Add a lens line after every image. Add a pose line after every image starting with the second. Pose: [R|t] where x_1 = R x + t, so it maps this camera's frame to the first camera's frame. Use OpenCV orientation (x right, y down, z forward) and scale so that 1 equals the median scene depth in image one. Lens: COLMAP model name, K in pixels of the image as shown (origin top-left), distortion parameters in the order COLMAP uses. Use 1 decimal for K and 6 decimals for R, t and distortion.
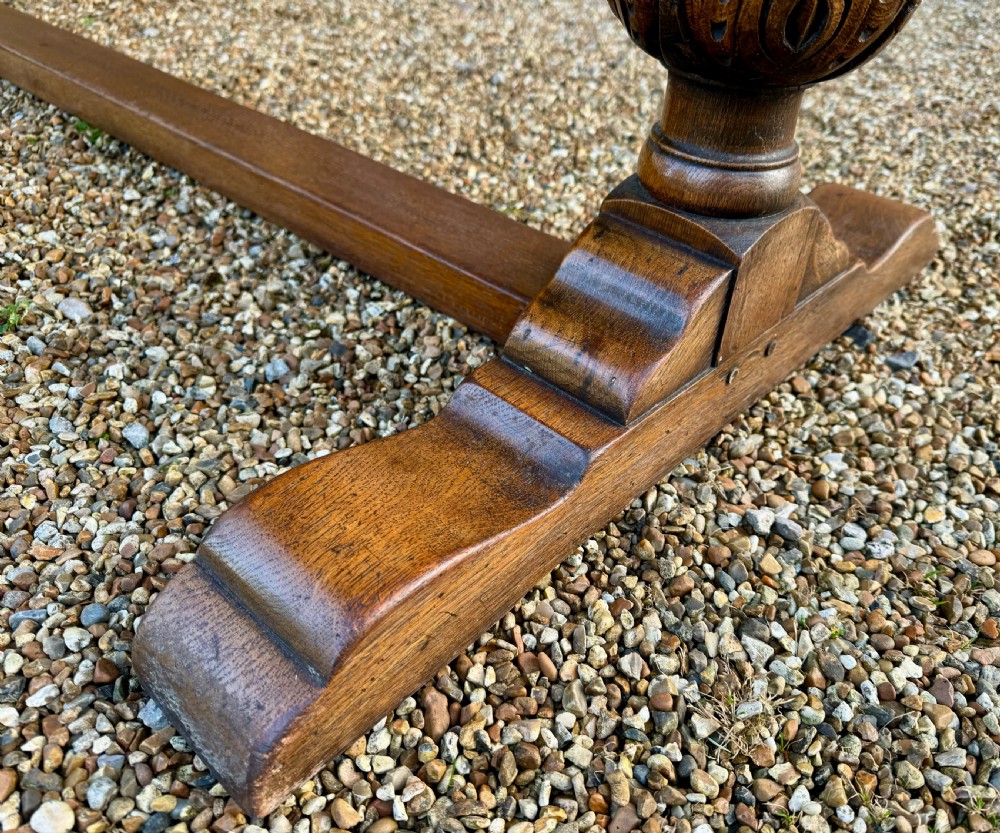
lens RADIAL K [[801.5, 0, 542.9], [0, 801.5, 424.0], [0, 0, 1]] dist [0.033157, -0.067767]
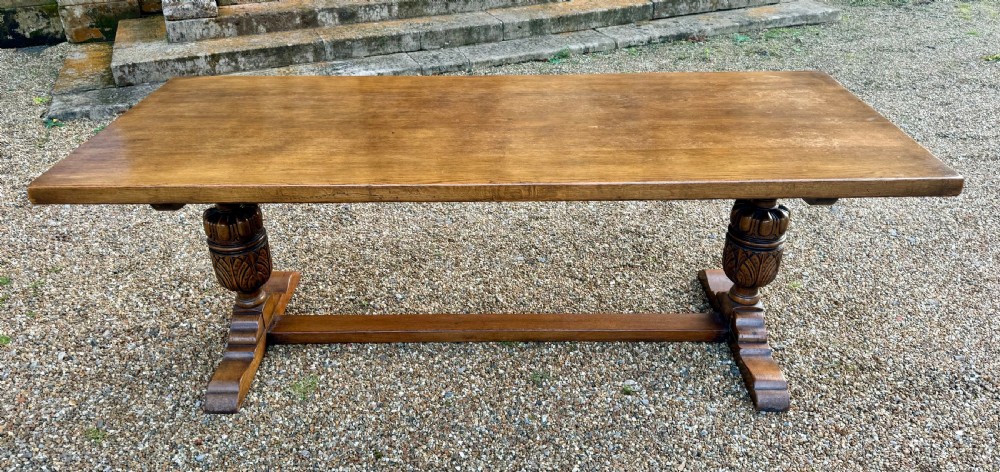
lens RADIAL K [[713.7, 0, 501.2], [0, 713.7, 225.7], [0, 0, 1]] dist [0.051027, -0.065454]
pose [[0.754806, -0.368431, 0.542704, -2.465853], [0.439414, 0.898284, -0.001321, -1.018464], [-0.487015, 0.239469, 0.839923, -1.708533]]
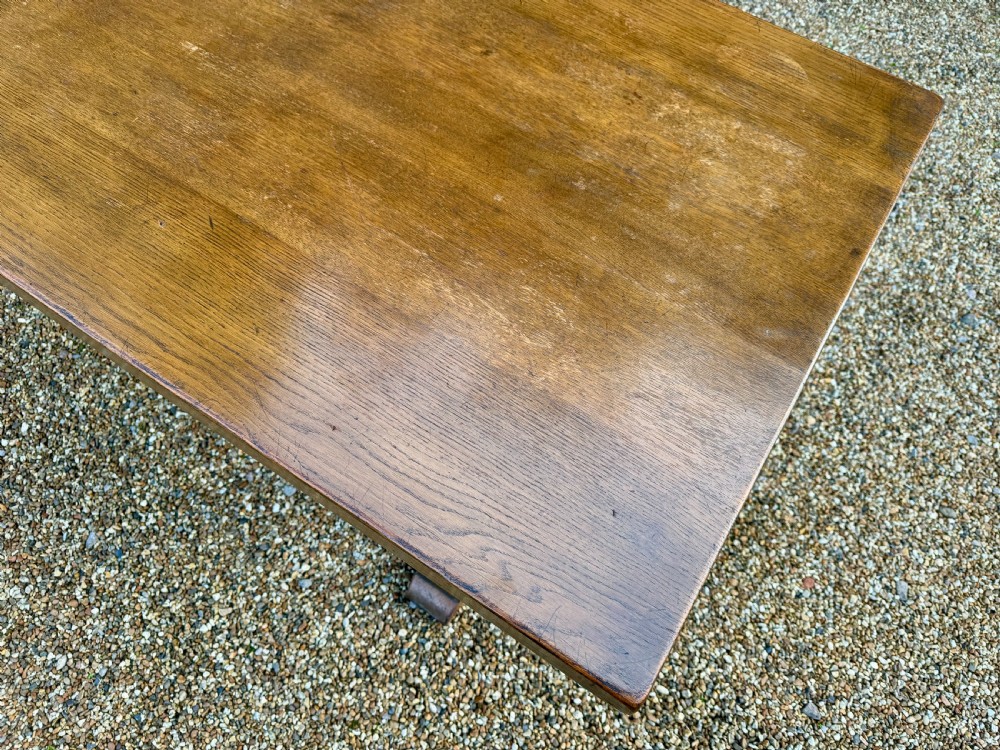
lens RADIAL K [[721.3, 0, 497.5], [0, 721.3, 378.0], [0, 0, 1]] dist [-0.009258, -0.000278]
pose [[0.990364, -0.124279, 0.061104, -0.062302], [0.087735, 0.904426, 0.417513, -1.174330], [-0.107152, -0.408129, 0.906614, -1.033414]]
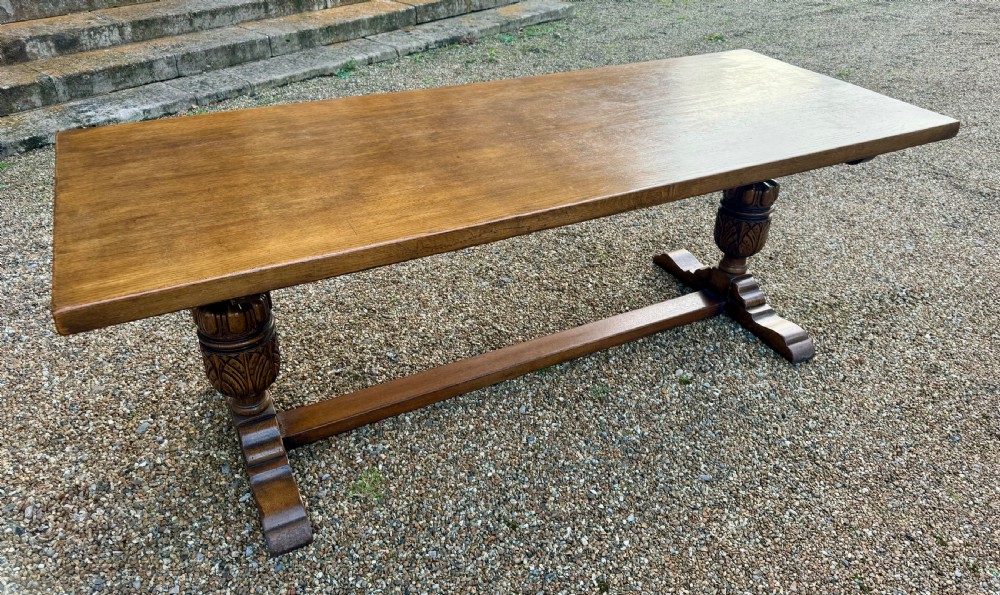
lens RADIAL K [[736.1, 0, 517.9], [0, 736.1, 267.8], [0, 0, 1]] dist [0.034391, -0.046076]
pose [[0.356156, -0.507341, 0.784702, -3.183429], [0.561526, 0.787432, 0.254243, -1.772673], [-0.746888, 0.350080, 0.565334, -0.611201]]
